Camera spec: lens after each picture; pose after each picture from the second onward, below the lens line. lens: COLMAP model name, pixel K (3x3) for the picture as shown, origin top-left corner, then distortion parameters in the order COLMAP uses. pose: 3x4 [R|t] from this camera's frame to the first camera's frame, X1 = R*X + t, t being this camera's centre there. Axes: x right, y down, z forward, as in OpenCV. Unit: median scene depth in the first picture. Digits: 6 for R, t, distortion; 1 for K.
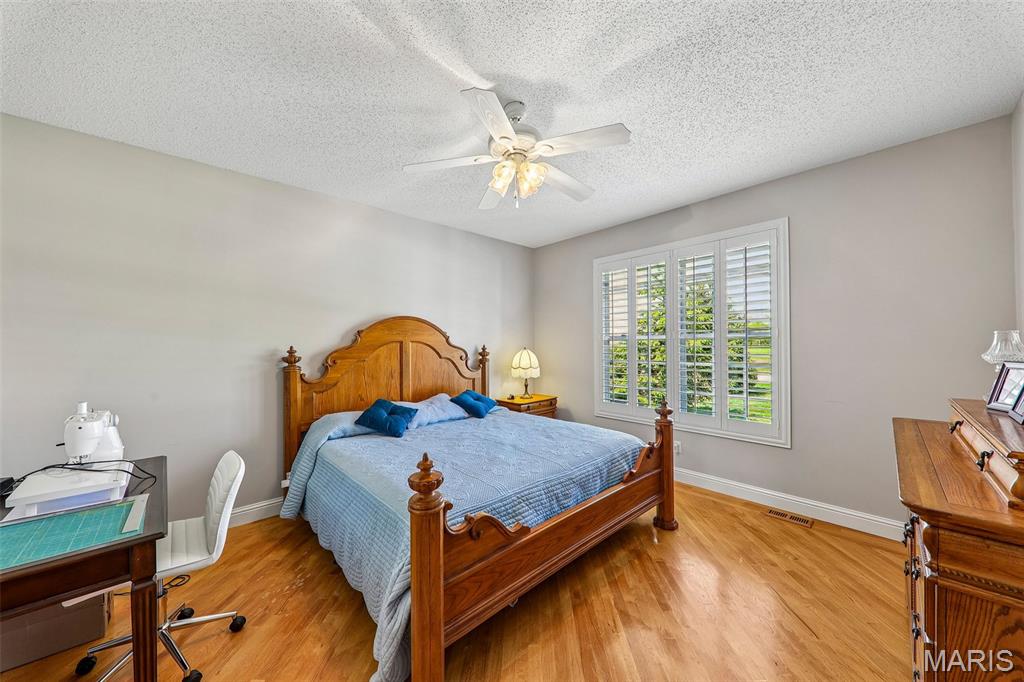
lens RADIAL K [[353.7, 0, 512.2], [0, 353.7, 343.0], [0, 0, 1]] dist [0.005153, -0.004368]
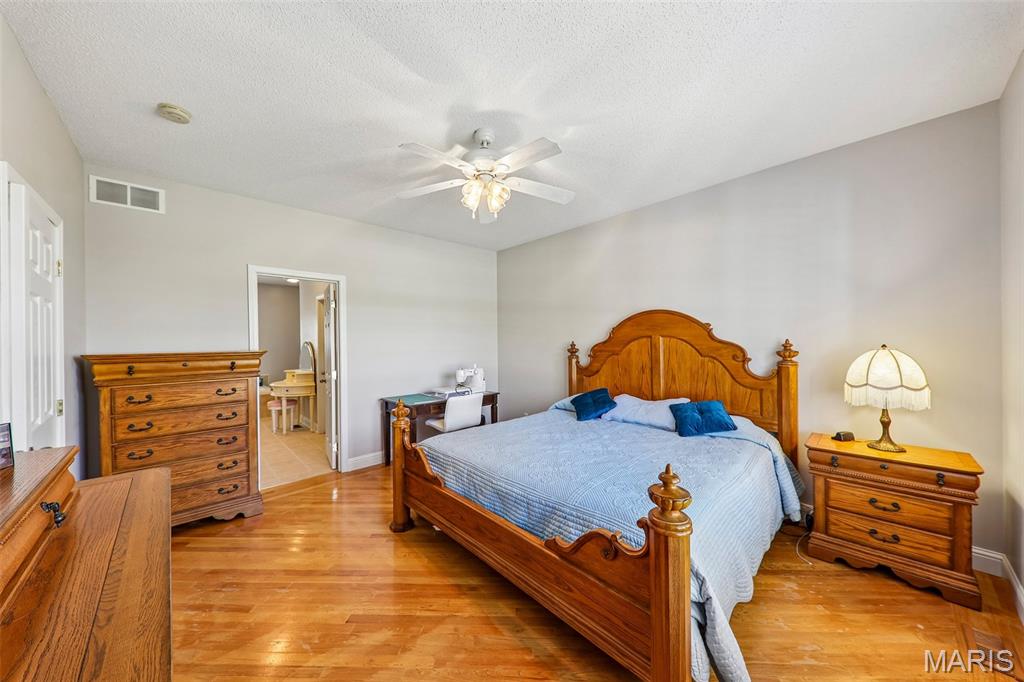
lens RADIAL K [[353.7, 0, 512.2], [0, 353.7, 343.0], [0, 0, 1]] dist [0.005153, -0.004368]
pose [[-0.004475, 0.009079, -0.999949, 0.662089], [0.015134, 0.999845, 0.009010, -0.000913], [0.999875, -0.015093, -0.004612, 0.625990]]
